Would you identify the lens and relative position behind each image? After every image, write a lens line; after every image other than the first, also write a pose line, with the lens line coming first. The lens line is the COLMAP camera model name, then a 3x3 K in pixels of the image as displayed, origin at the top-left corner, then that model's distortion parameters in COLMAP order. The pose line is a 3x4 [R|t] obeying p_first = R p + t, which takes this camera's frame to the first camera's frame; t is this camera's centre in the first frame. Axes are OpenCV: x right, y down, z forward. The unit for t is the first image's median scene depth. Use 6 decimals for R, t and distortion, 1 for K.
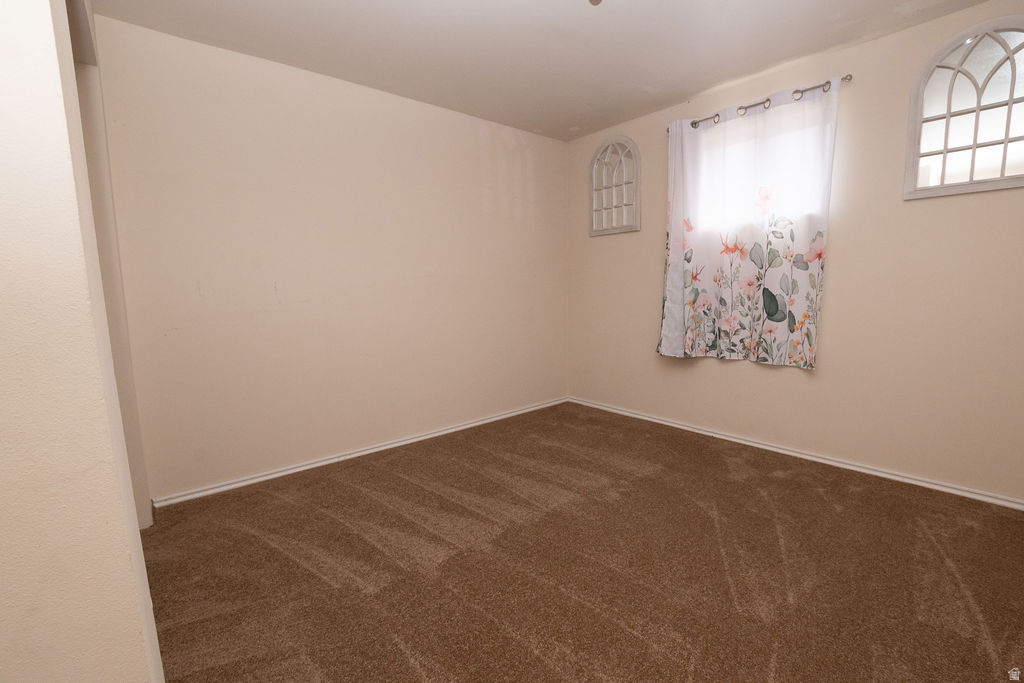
lens RADIAL K [[448.8, 0, 514.9], [0, 448.8, 343.1], [0, 0, 1]] dist [-0.036178, 0.007337]
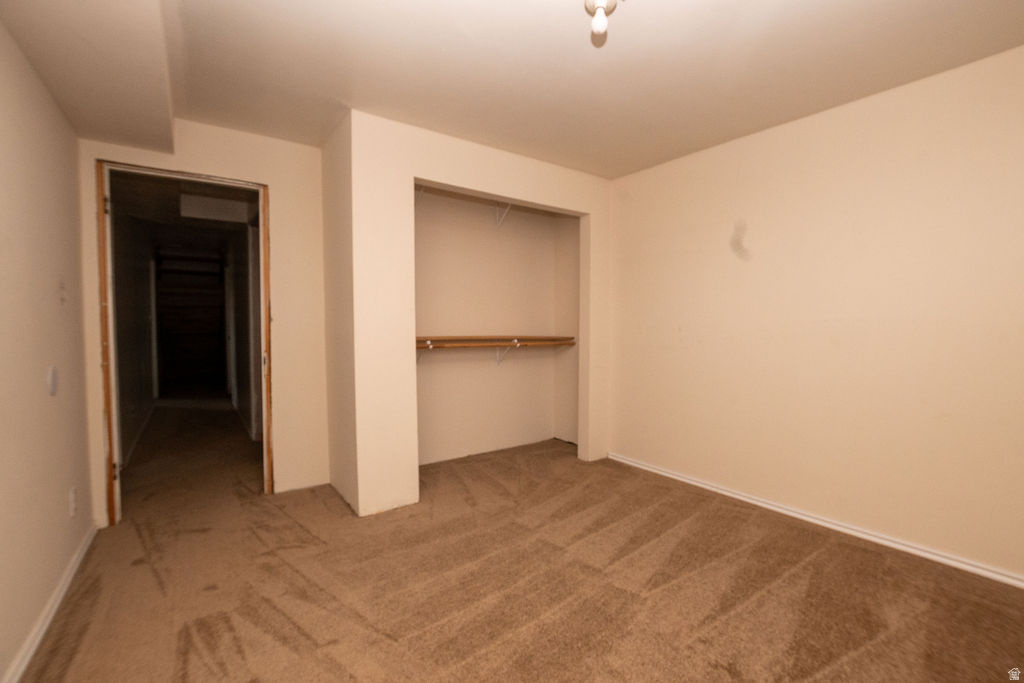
lens RADIAL K [[448.8, 0, 514.9], [0, 448.8, 343.1], [0, 0, 1]] dist [-0.036178, 0.007337]
pose [[-0.074361, 0.050694, -0.995942, 0.945461], [-0.136708, 0.988760, 0.060535, -0.112535], [0.987816, 0.140655, -0.066595, 0.798359]]
